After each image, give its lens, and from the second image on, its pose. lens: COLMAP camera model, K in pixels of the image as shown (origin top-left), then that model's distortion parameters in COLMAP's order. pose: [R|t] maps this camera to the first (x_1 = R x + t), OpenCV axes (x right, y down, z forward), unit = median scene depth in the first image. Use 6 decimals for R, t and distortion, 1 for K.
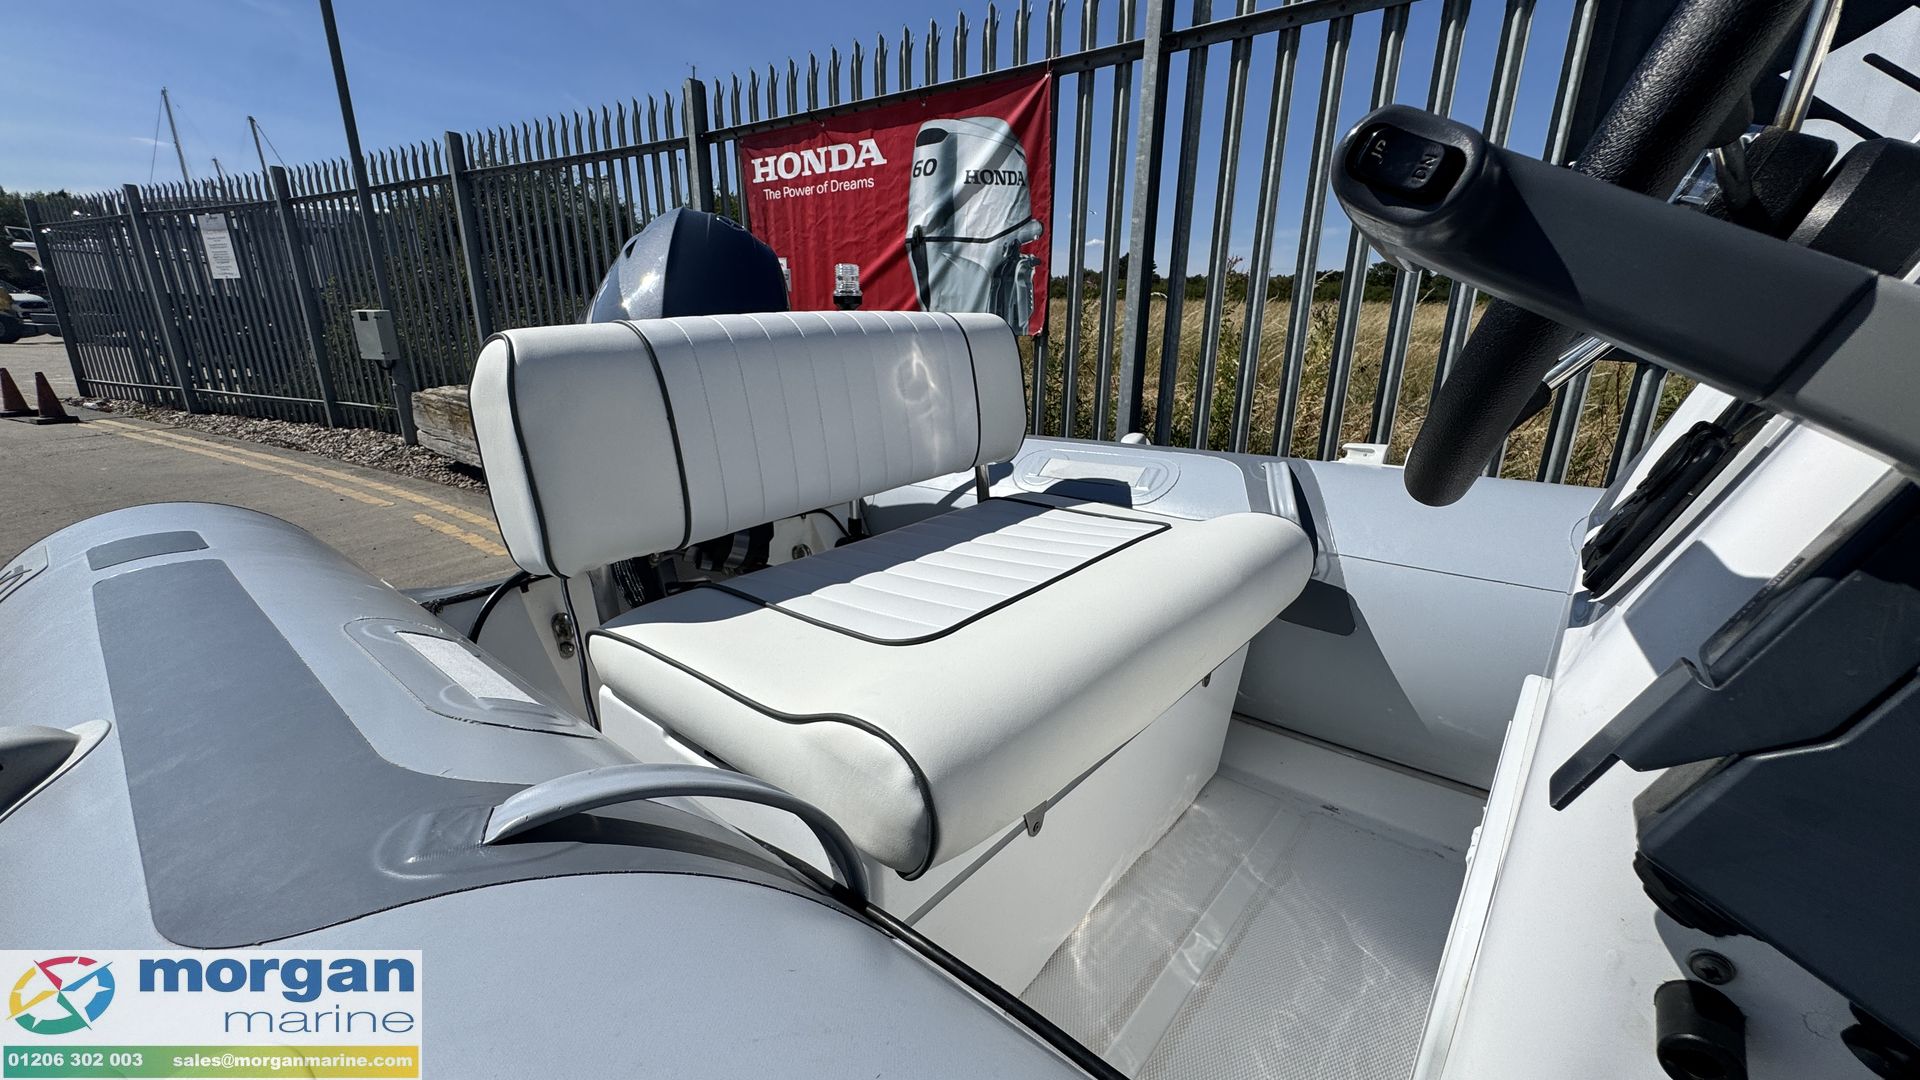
lens RADIAL K [[761.9, 0, 955.8], [0, 761.9, 543.9], [0, 0, 1]] dist [-0.008514, 0.000883]
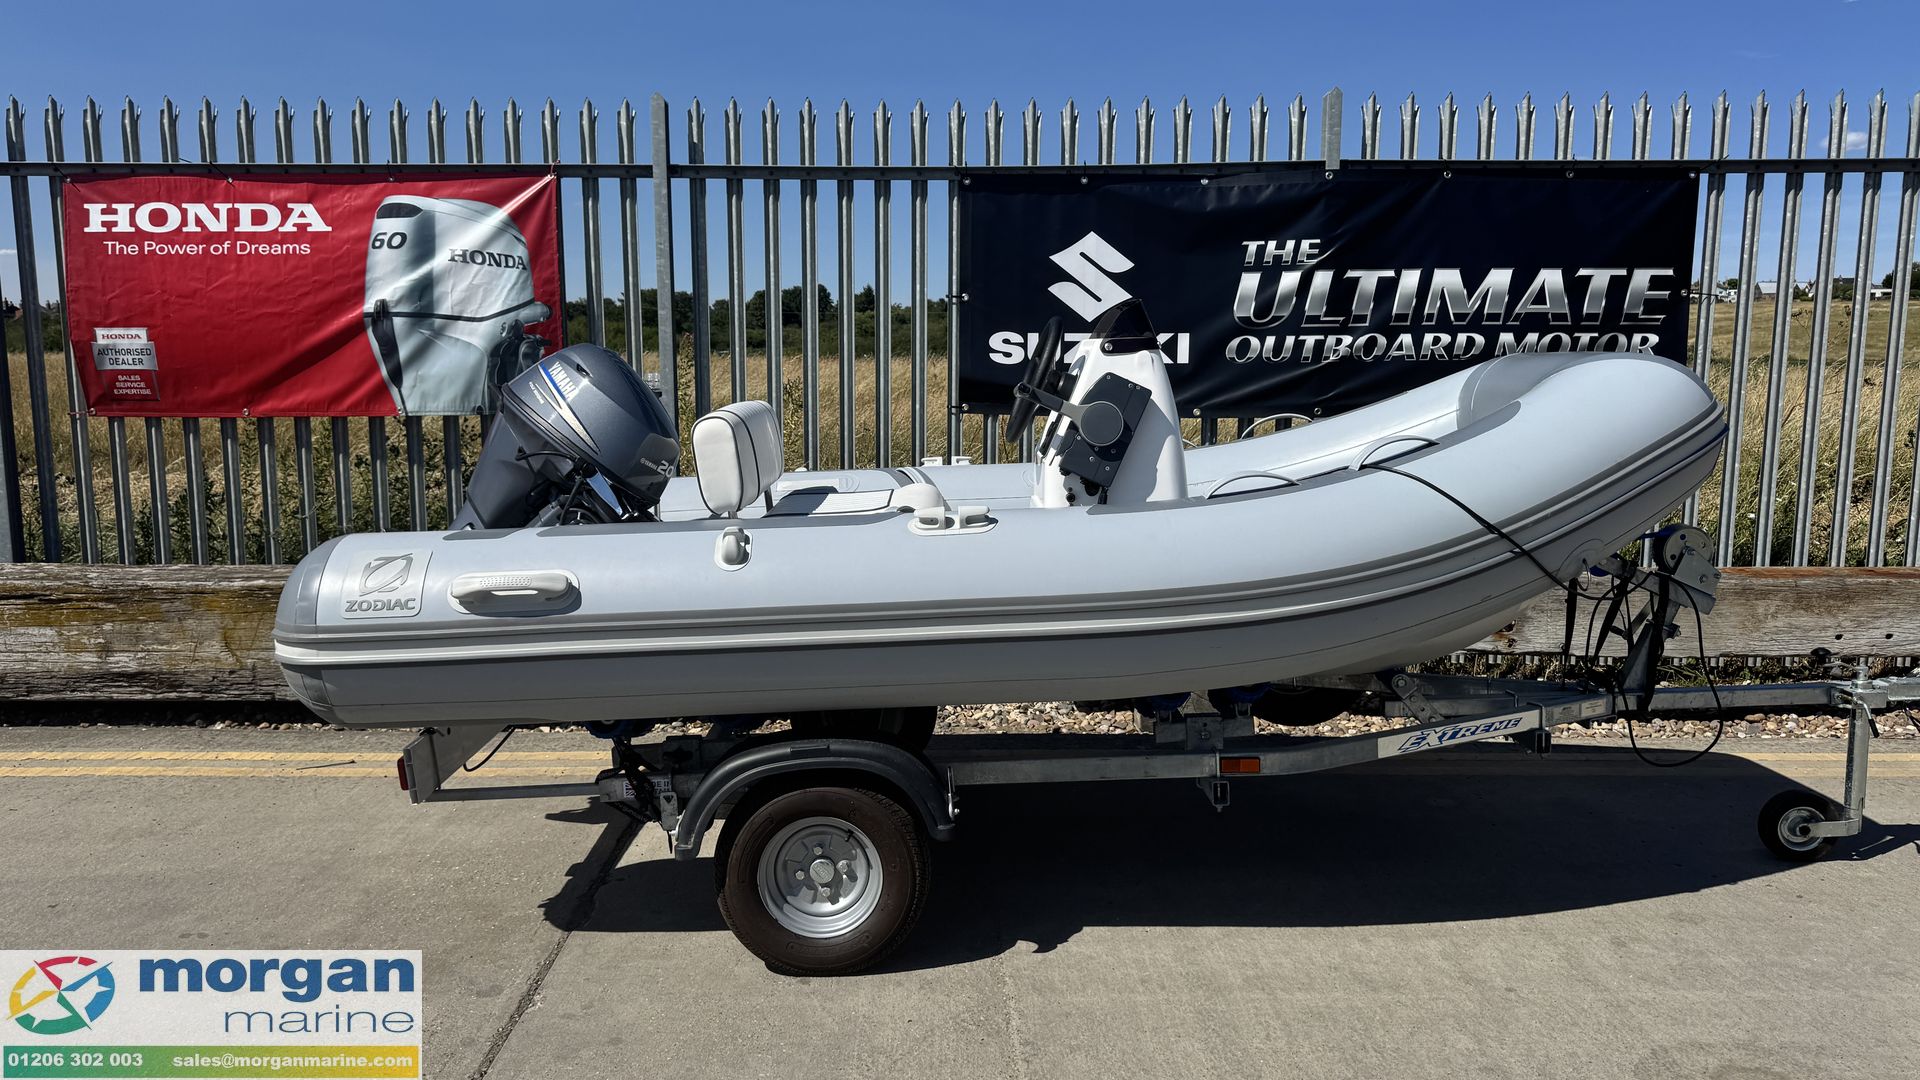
lens RADIAL K [[1331.5, 0, 944.2], [0, 1331.5, 550.4], [0, 0, 1]] dist [0.061184, -0.089080]
pose [[0.763185, -0.106357, 0.637367, -0.591623], [0.202914, 0.975913, -0.080120, 0.131098], [-0.613494, 0.190478, 0.766384, -0.567672]]
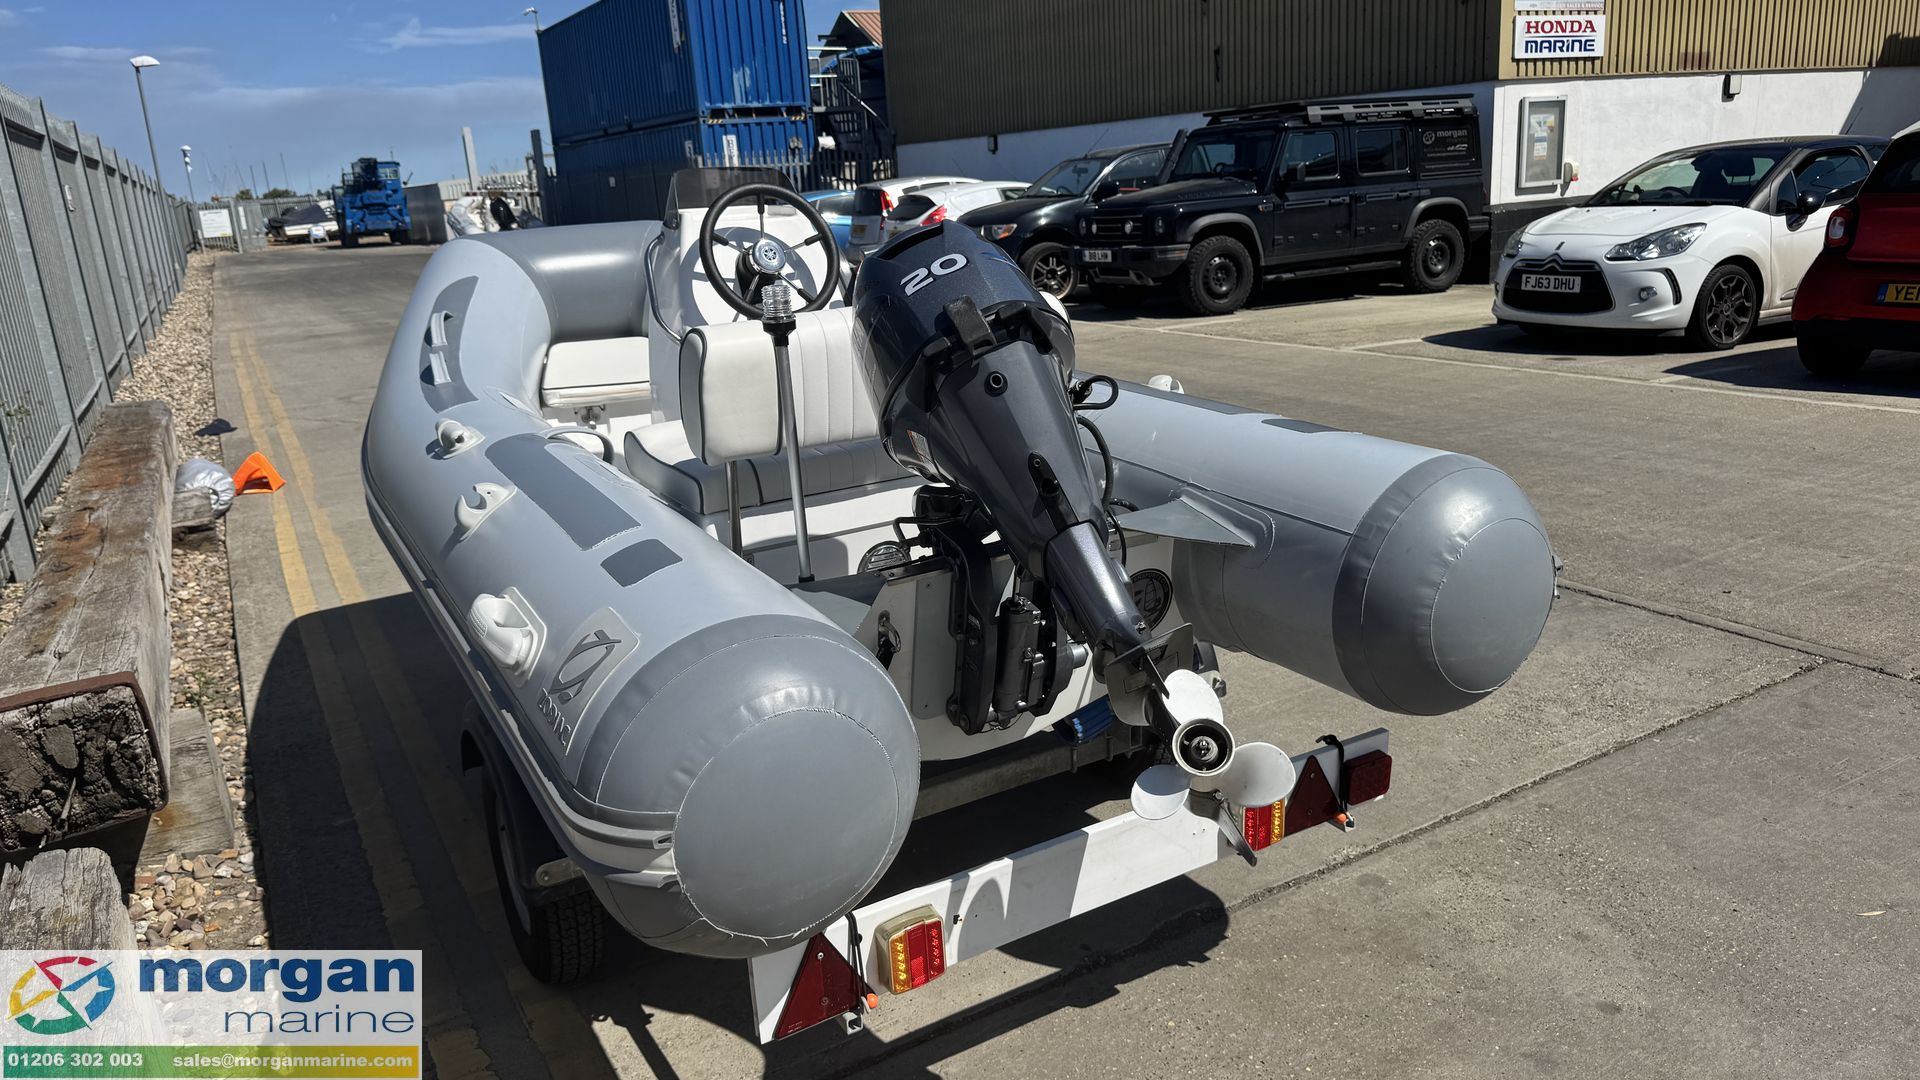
lens RADIAL K [[1331.5, 0, 951.4], [0, 1331.5, 551.1], [0, 0, 1]] dist [0.061184, -0.089080]
pose [[-0.940863, -0.038278, 0.336617, -0.327494], [0.158157, 0.829057, 0.536331, -0.346451], [-0.299604, 0.557853, -0.773975, 0.883542]]
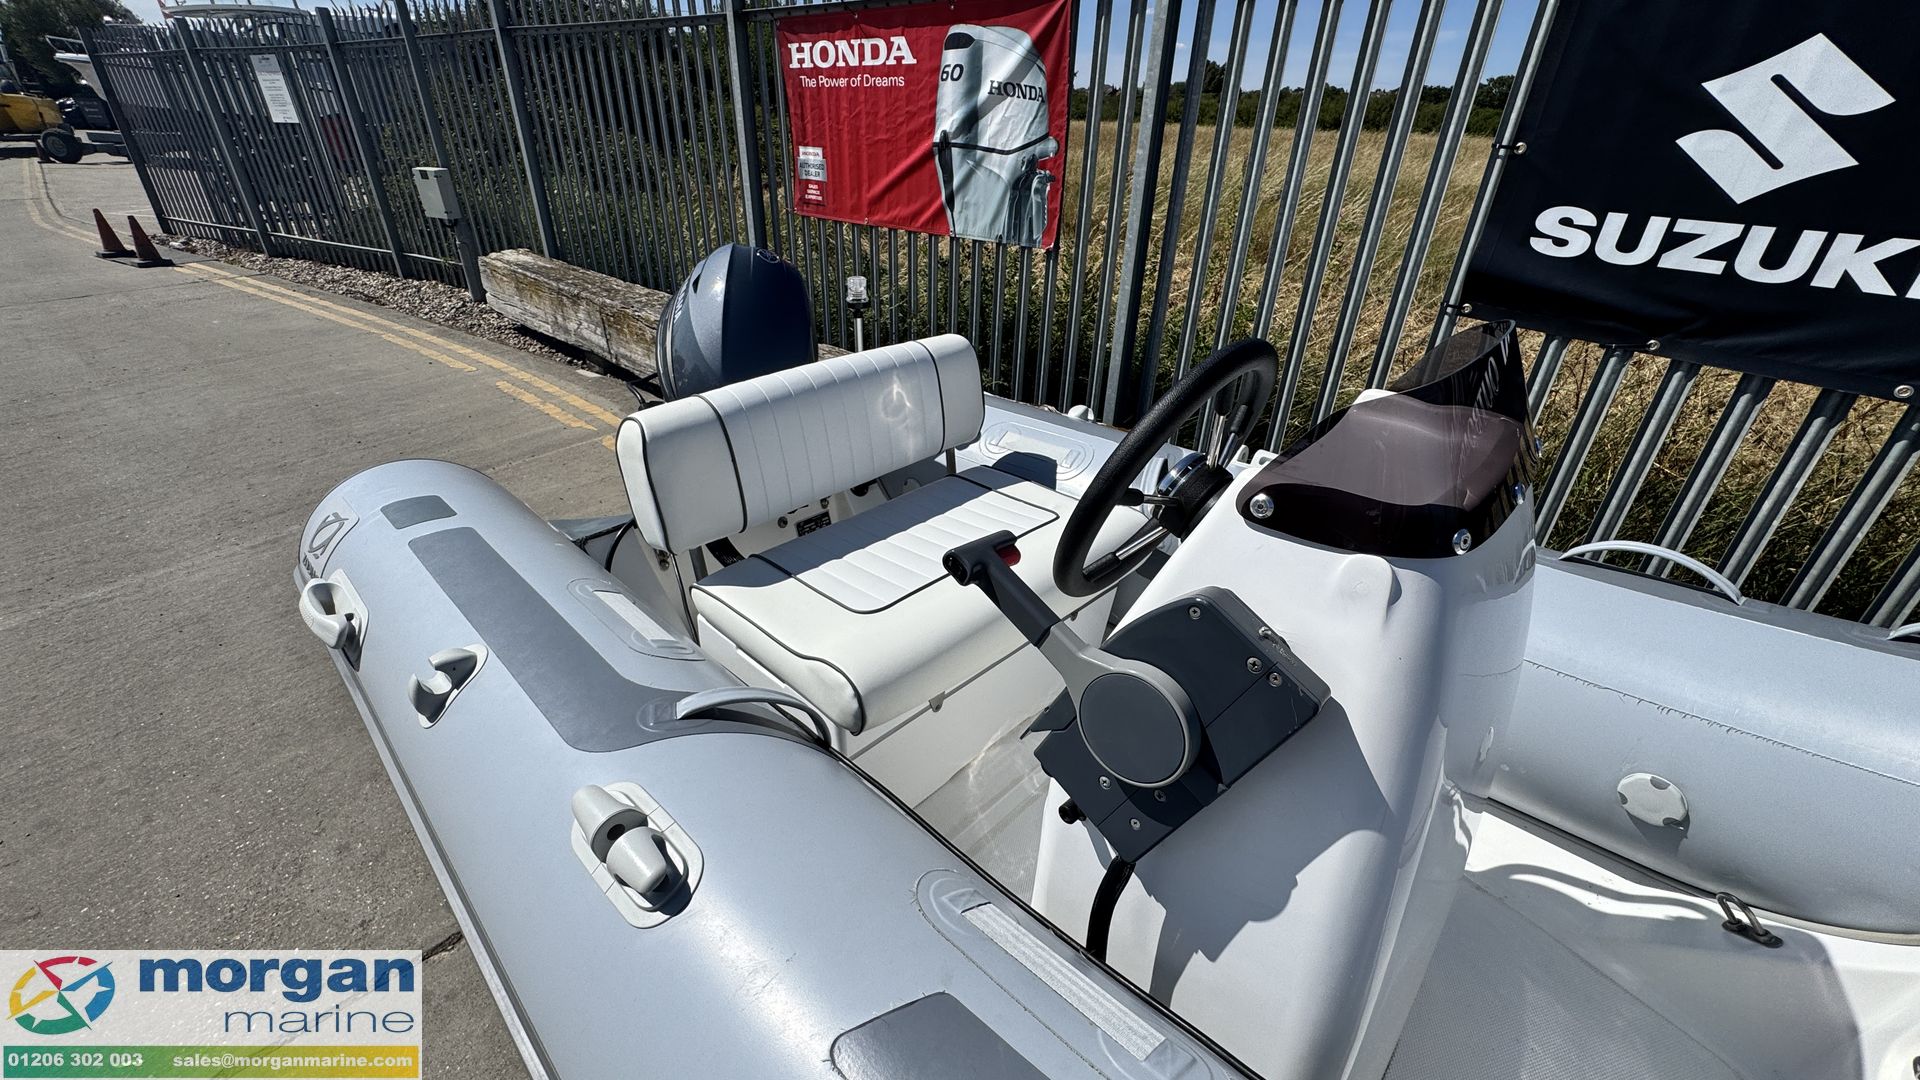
lens RADIAL K [[761.9, 0, 951.7], [0, 761.9, 541.3], [0, 0, 1]] dist [-0.008514, 0.000883]
pose [[0.997439, 0.044408, -0.056066, 0.044108], [-0.032116, 0.978508, 0.203694, -0.077479], [0.063907, -0.201372, 0.977428, -0.139304]]
